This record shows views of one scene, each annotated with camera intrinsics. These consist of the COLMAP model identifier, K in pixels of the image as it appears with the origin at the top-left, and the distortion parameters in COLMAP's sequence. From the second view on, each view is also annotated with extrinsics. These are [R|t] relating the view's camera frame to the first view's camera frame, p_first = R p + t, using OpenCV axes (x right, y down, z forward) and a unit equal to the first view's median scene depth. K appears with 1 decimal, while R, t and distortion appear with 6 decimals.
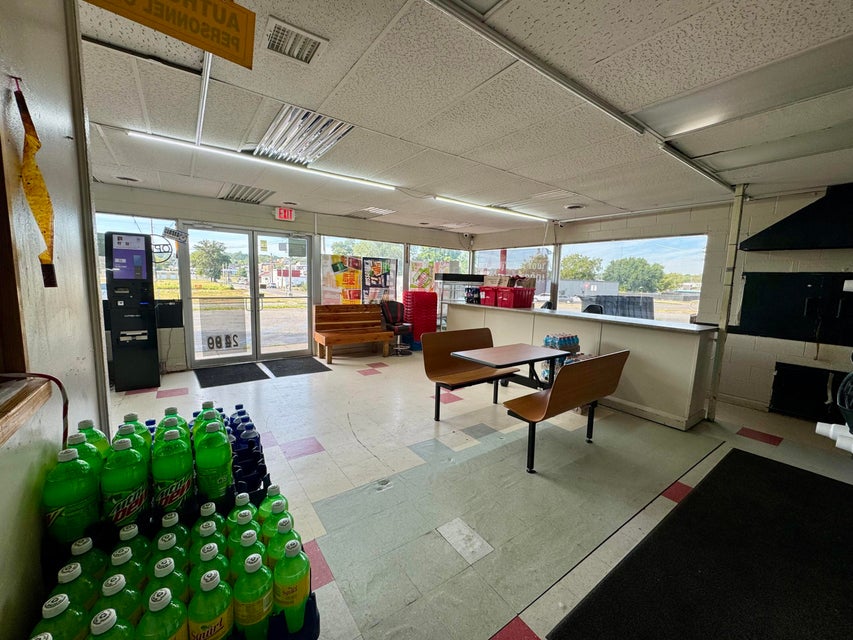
lens RADIAL K [[339.3, 0, 426.6], [0, 339.3, 319.3], [0, 0, 1]] dist [-0.000415, -0.000618]
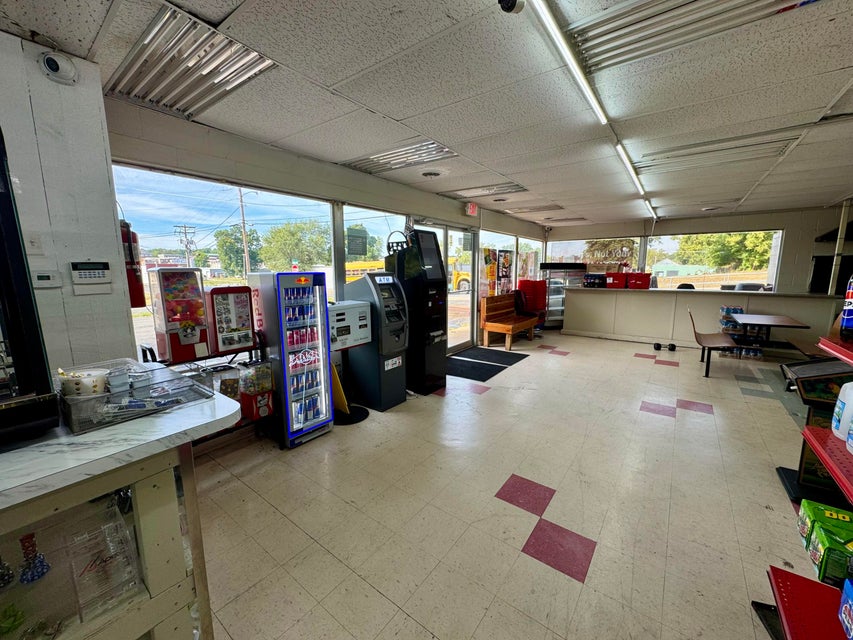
lens RADIAL K [[339.3, 0, 426.6], [0, 339.3, 319.3], [0, 0, 1]] dist [-0.000415, -0.000618]
pose [[0.953326, -0.080281, 0.291074, -0.775716], [0.070337, 0.996531, 0.044485, -0.030767], [-0.293635, -0.021935, 0.955666, 0.048332]]
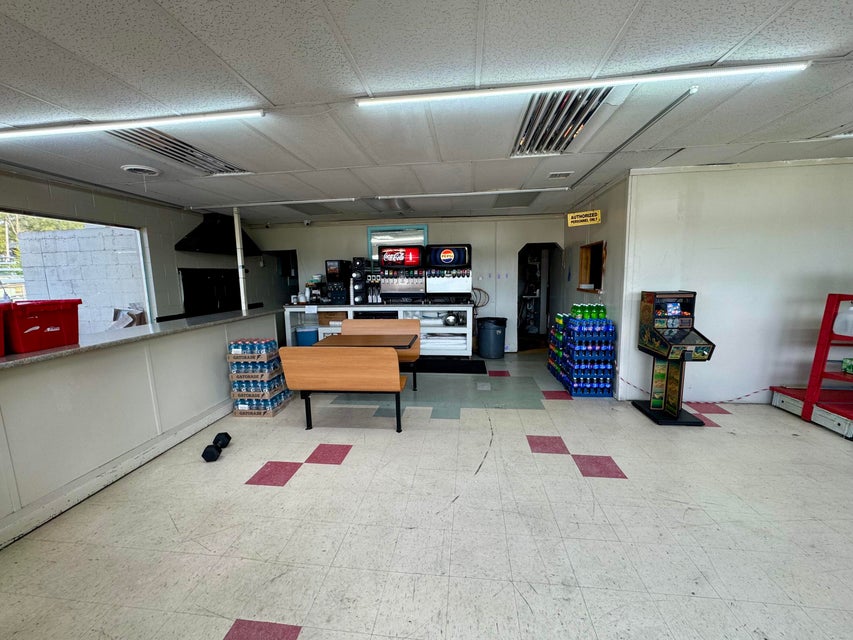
lens RADIAL K [[339.3, 0, 426.6], [0, 339.3, 319.3], [0, 0, 1]] dist [-0.000415, -0.000618]
pose [[-0.737745, -0.101021, 0.667478, -0.349806], [0.082042, 0.967994, 0.237183, -0.119244], [-0.670076, 0.229742, -0.705845, 0.880846]]
